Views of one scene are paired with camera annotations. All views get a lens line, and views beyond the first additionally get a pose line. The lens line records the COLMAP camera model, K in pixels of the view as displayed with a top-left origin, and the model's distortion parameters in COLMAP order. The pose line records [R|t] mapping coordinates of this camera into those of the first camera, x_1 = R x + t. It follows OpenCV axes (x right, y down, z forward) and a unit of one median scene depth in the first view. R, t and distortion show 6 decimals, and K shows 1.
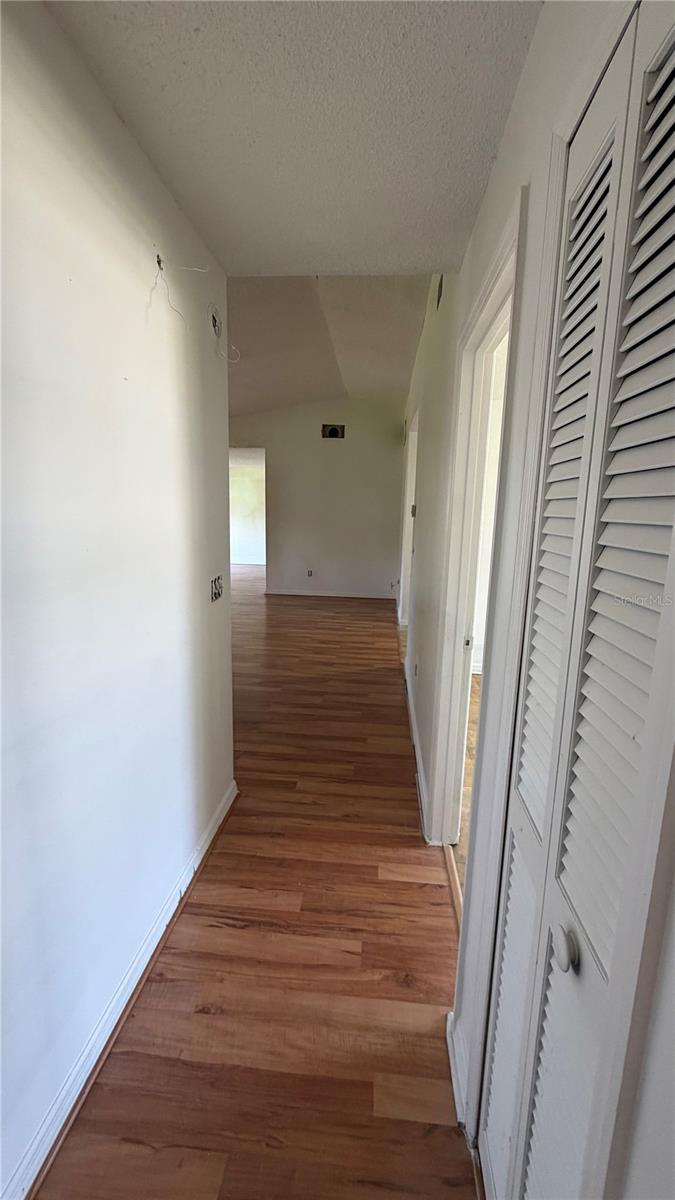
lens RADIAL K [[478.8, 0, 339.1], [0, 478.8, 594.0], [0, 0, 1]] dist [-0.000190, 0.000007]
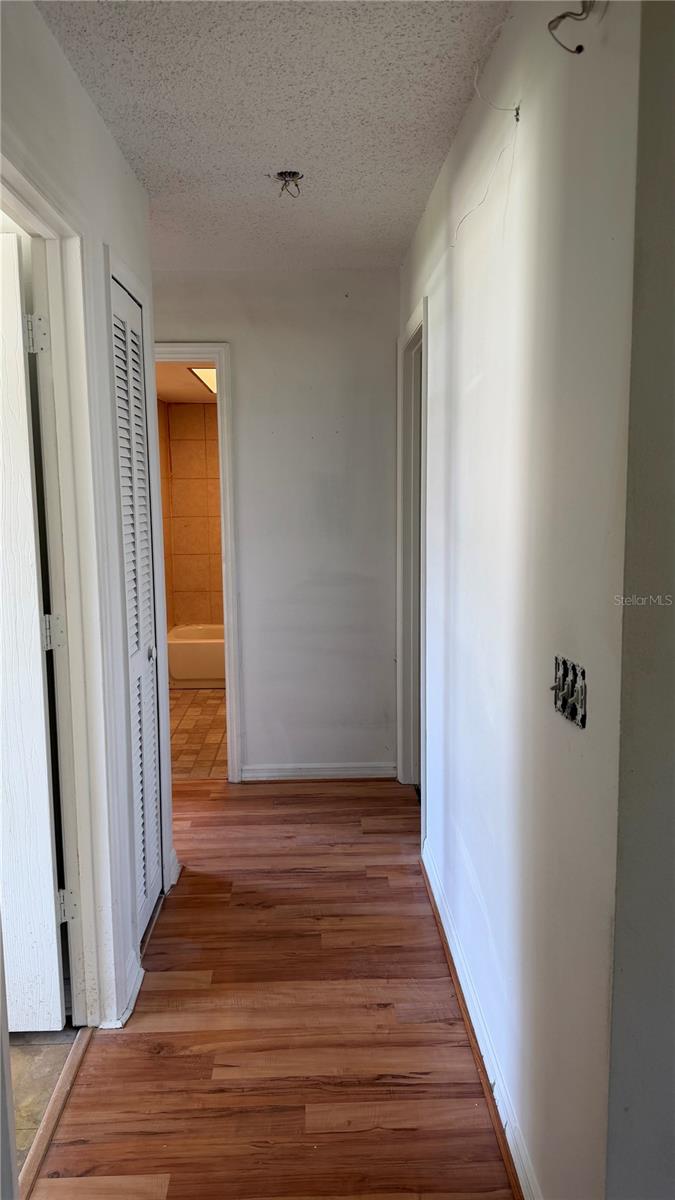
lens RADIAL K [[864.0, 0, 336.6], [0, 864.0, 602.2], [0, 0, 1]] dist [0.008562, 0.001111]
pose [[-0.992617, 0.001419, -0.121279, 0.016272], [-0.035400, 0.953004, 0.300881, -0.334353], [0.116006, 0.302953, -0.945919, 1.917839]]
